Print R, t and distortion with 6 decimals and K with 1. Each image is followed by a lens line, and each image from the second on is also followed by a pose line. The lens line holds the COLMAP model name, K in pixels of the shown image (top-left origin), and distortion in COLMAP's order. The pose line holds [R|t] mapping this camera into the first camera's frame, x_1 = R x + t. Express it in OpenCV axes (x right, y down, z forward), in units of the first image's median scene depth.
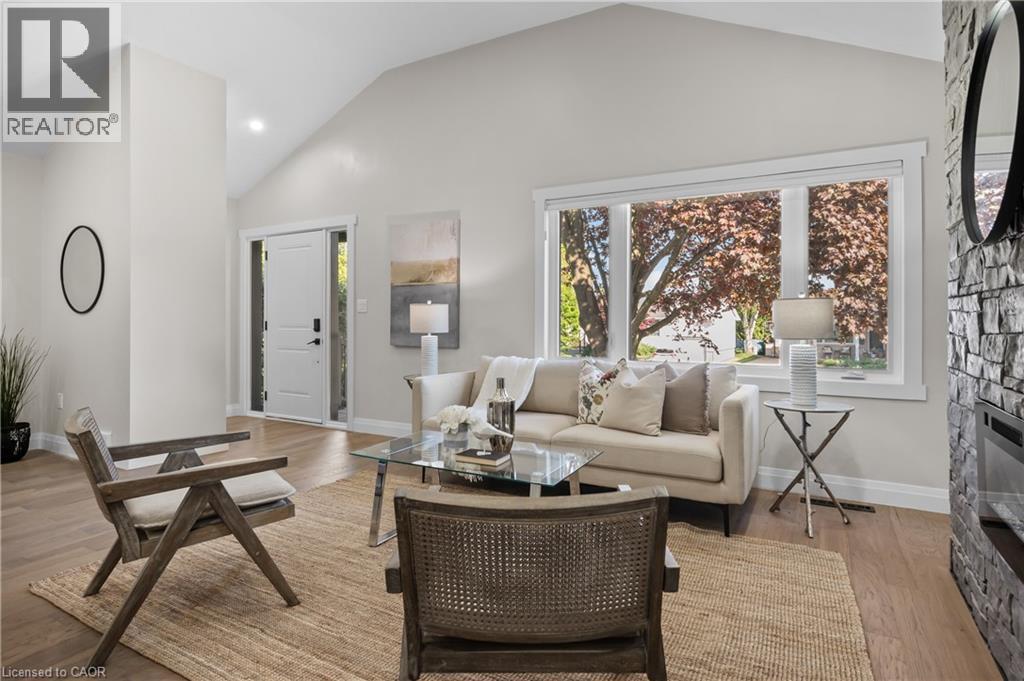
lens RADIAL K [[548.8, 0, 520.5], [0, 548.8, 324.5], [0, 0, 1]] dist [-0.002364, -0.000495]
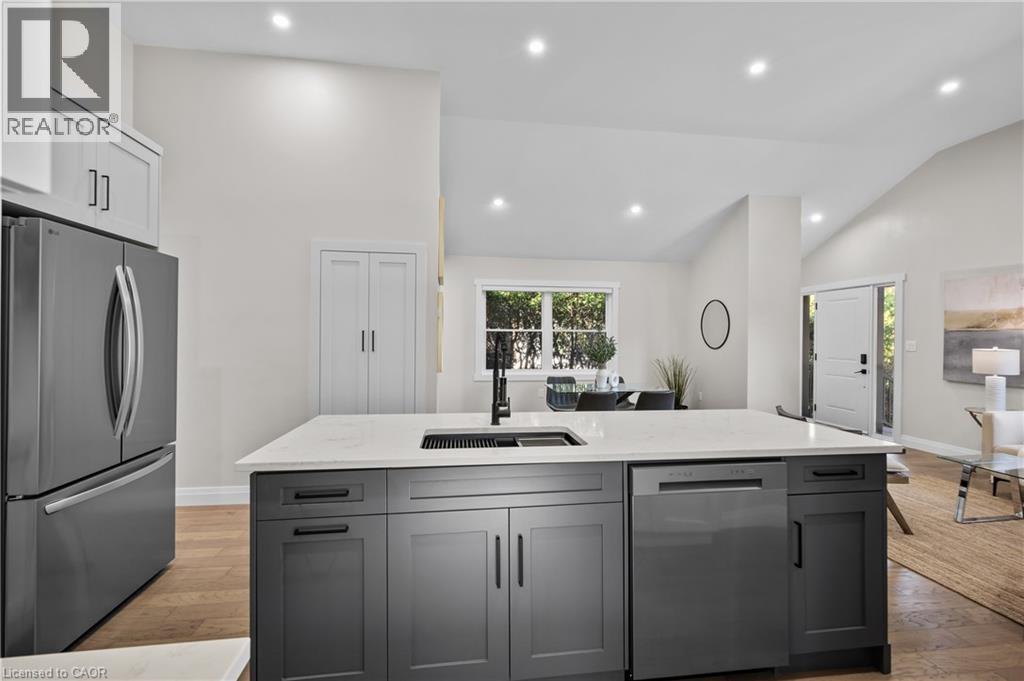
lens RADIAL K [[453.9, 0, 513.3], [0, 453.9, 334.7], [0, 0, 1]] dist [0.000273, -0.000004]
pose [[0.599266, 0.003260, -0.800544, -0.005148], [-0.018041, 0.999793, -0.009435, -0.036901], [0.800347, 0.020097, 0.599200, -0.376040]]
